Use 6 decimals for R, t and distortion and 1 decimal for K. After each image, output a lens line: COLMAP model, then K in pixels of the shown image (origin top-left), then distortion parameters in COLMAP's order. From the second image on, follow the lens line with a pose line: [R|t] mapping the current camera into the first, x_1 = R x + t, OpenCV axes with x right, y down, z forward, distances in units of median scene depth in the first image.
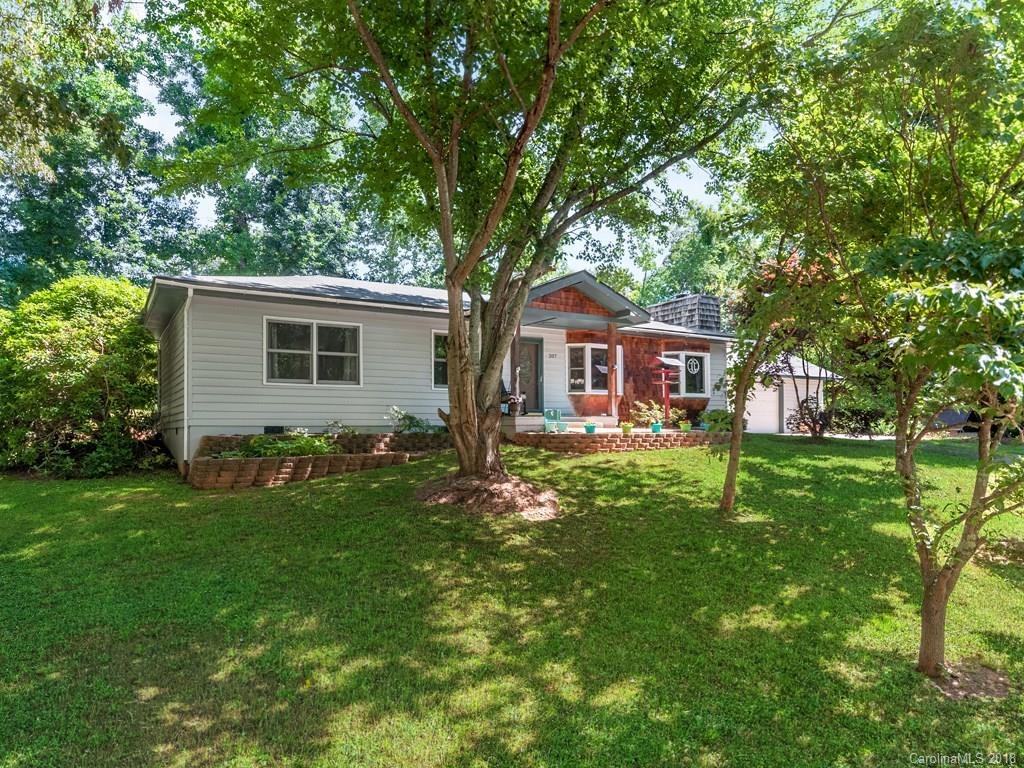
lens RADIAL K [[634.9, 0, 510.1], [0, 634.9, 390.2], [0, 0, 1]] dist [-0.005919, 0.000053]
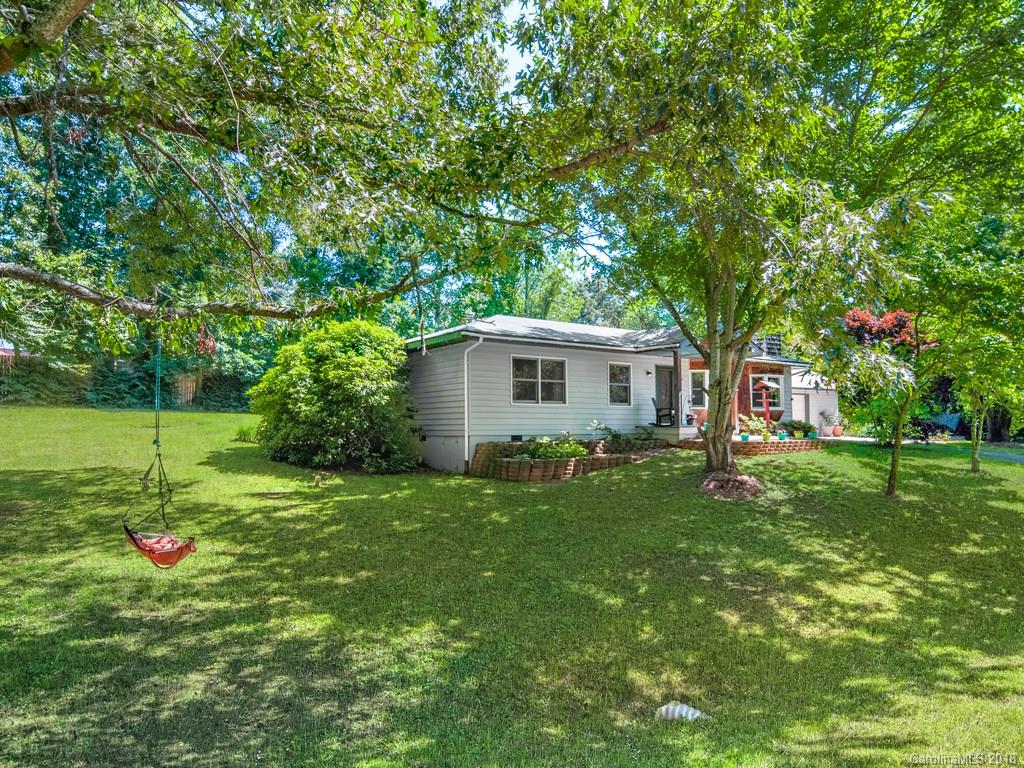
lens RADIAL K [[624.1, 0, 512.3], [0, 624.1, 380.9], [0, 0, 1]] dist [0.019691, 0.000990]
pose [[0.998324, 0.005195, 0.057632, -0.442762], [-0.004259, 0.999857, -0.016345, -0.036323], [-0.057708, 0.016072, 0.998204, -0.318634]]
